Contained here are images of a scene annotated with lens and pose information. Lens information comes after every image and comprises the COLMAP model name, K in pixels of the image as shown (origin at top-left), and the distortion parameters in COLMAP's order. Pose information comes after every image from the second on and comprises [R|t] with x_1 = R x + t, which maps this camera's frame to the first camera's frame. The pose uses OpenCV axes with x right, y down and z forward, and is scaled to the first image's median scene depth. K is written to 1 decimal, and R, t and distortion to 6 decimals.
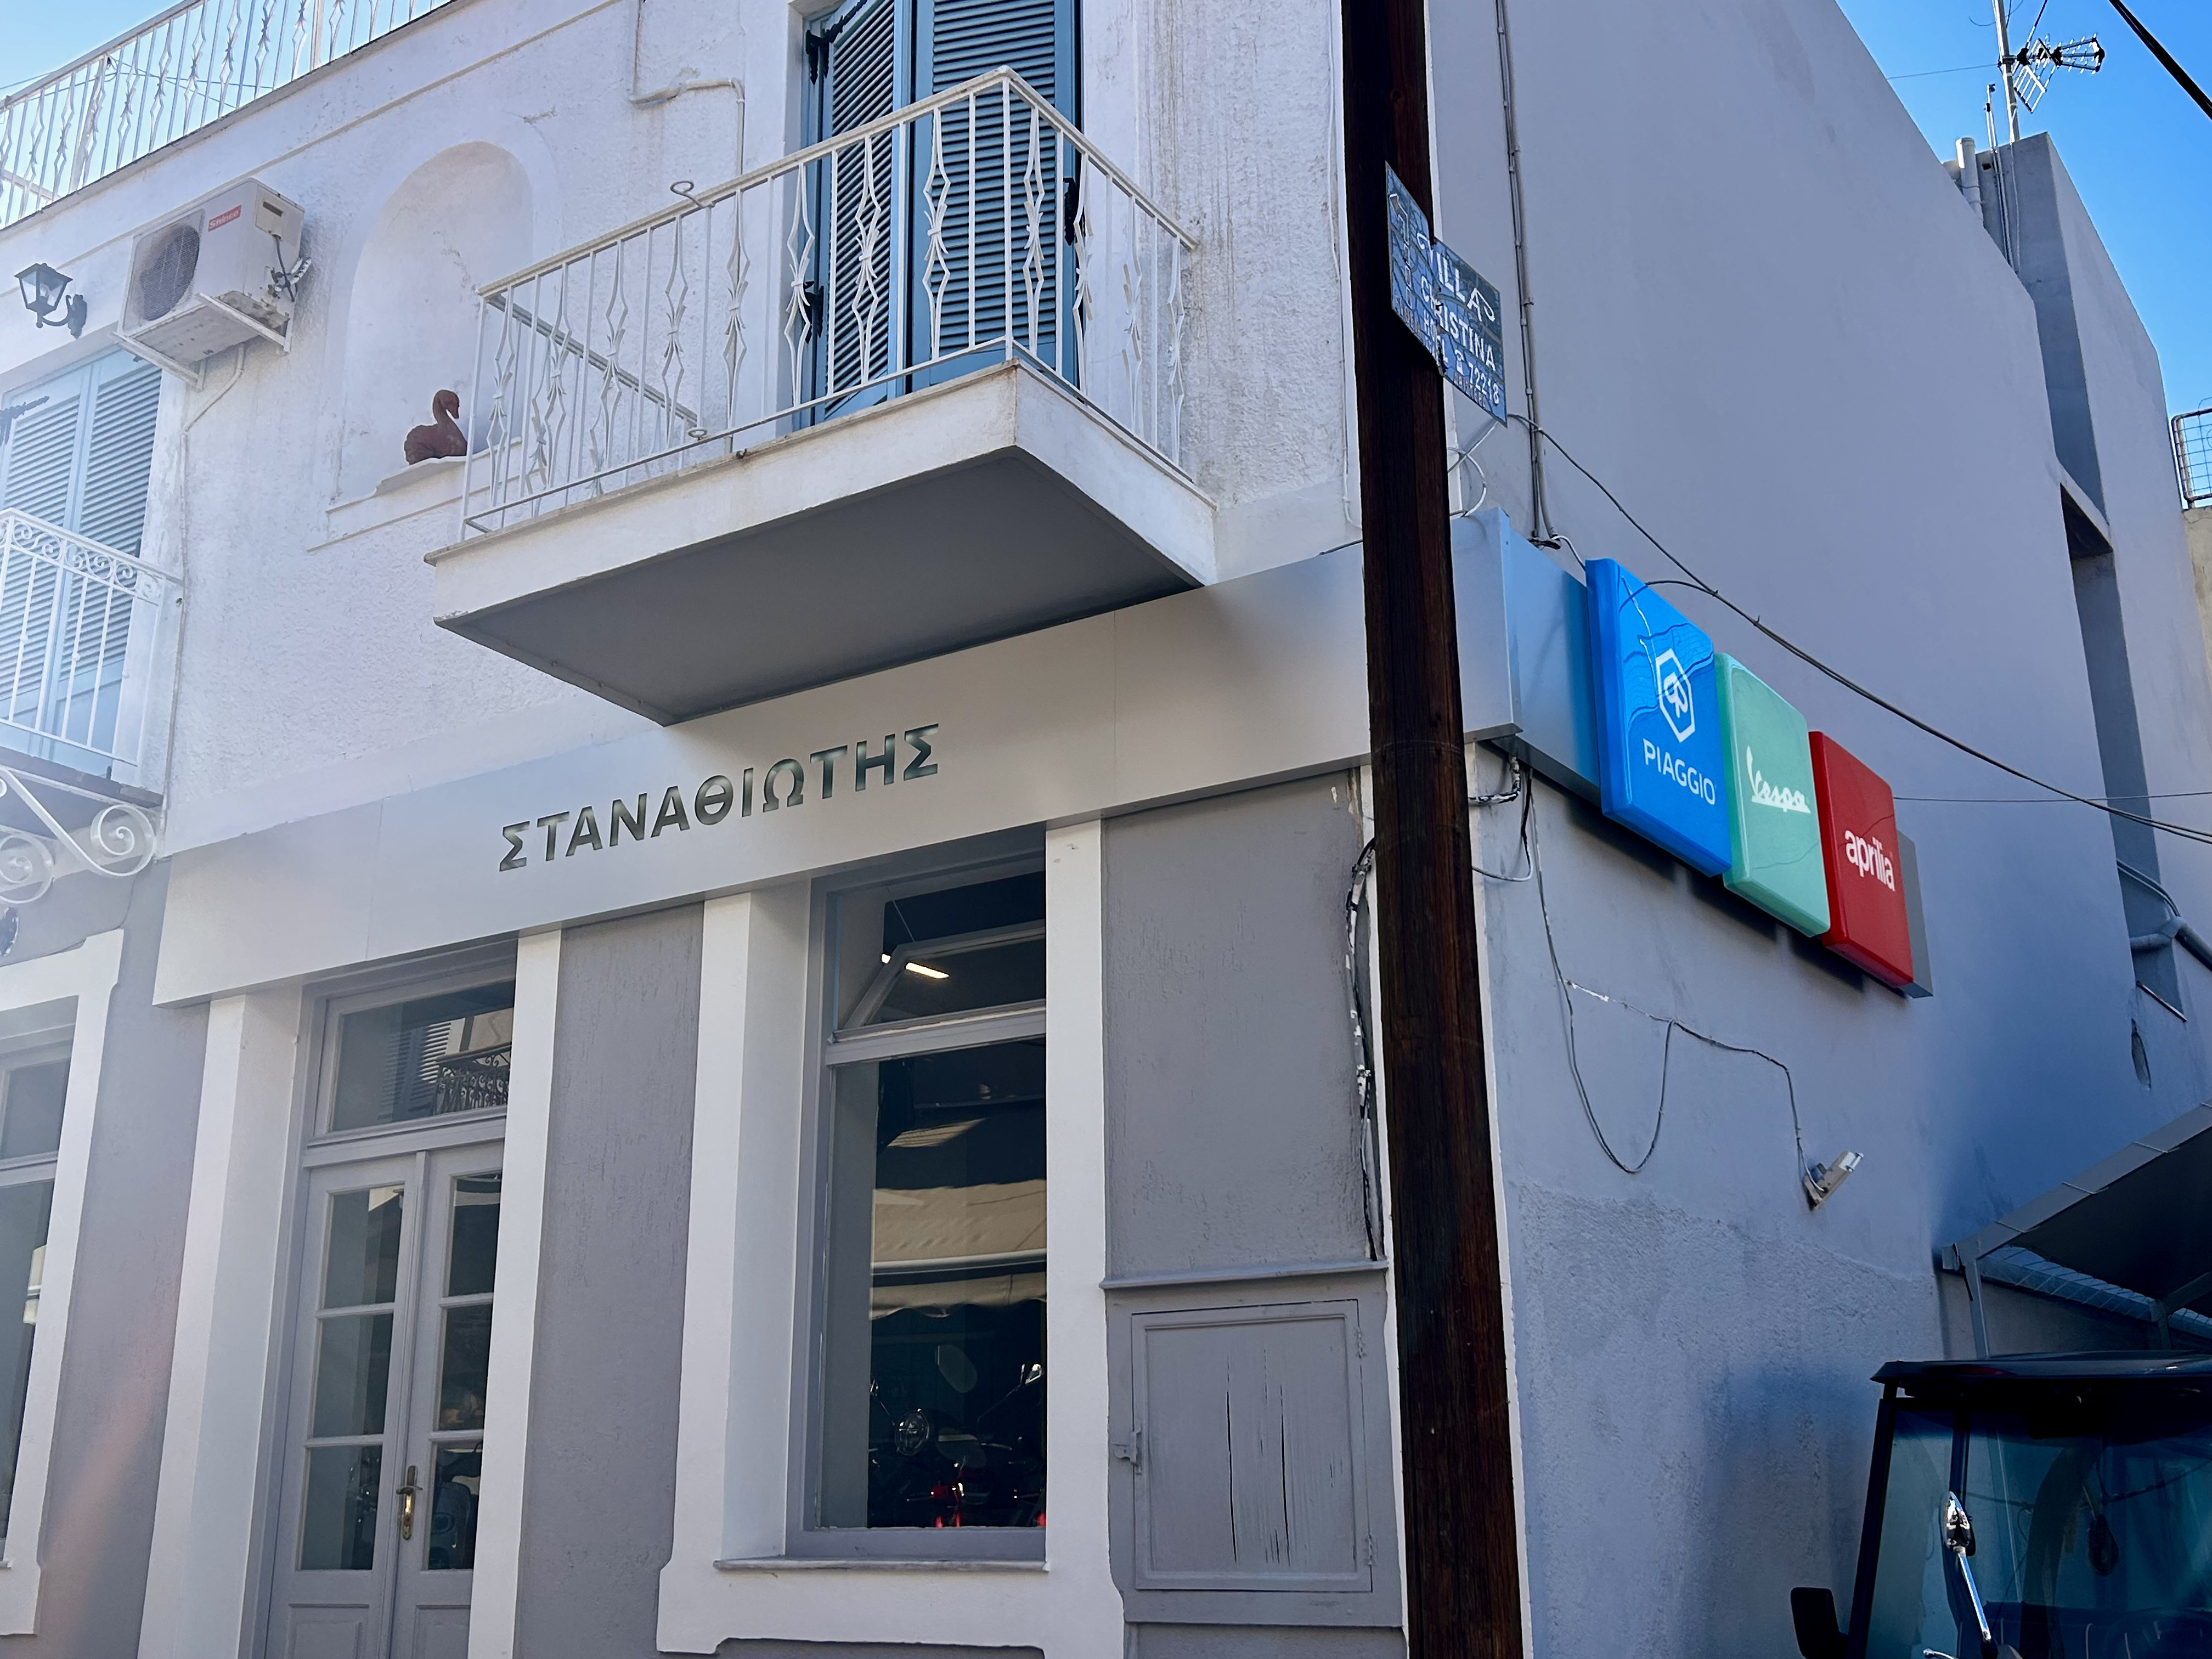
lens RADIAL K [[2160.4, 0, 1106.2], [0, 2160.4, 838.1], [0, 0, 1]] dist [0.051844, 0.000000]
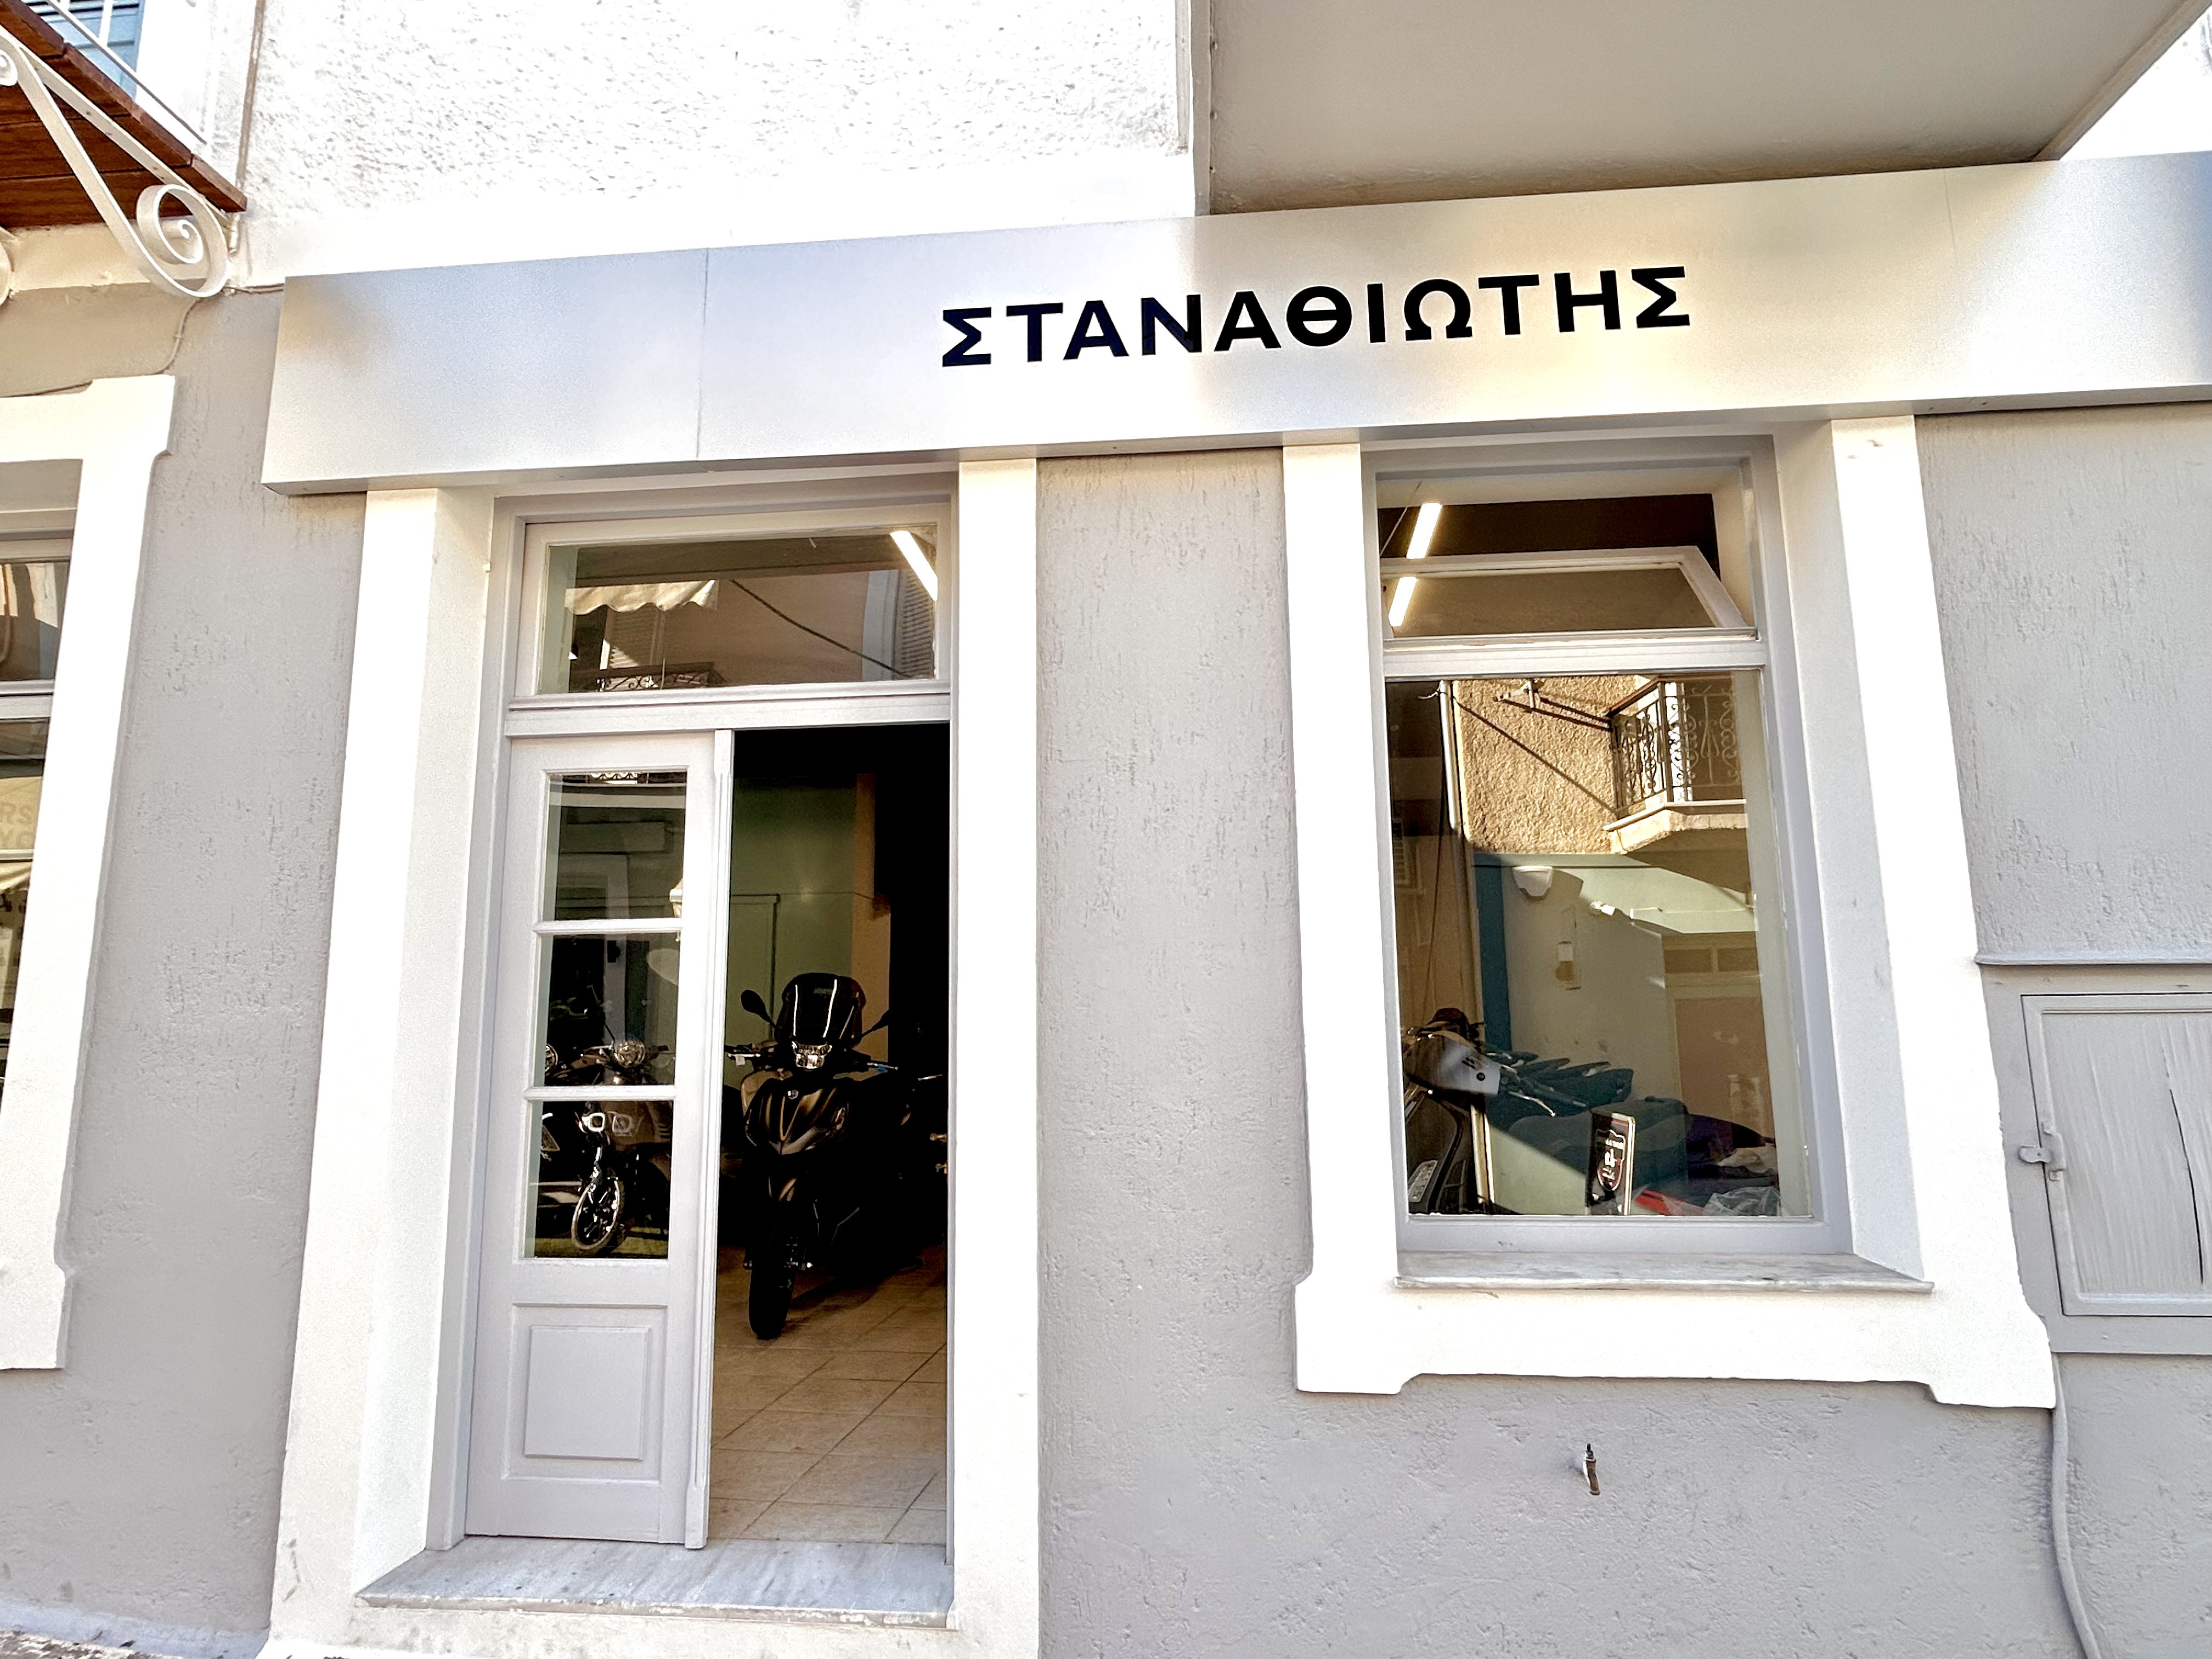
lens RADIAL K [[1234.2, 0, 1103.2], [0, 1234.2, 820.8], [0, 0, 1]] dist [0.003307, 0.002227]
pose [[0.887423, 0.079814, 0.453994, -0.424438], [-0.135955, 0.986403, 0.092336, 0.127087], [-0.440451, -0.143664, 0.886207, 0.594275]]
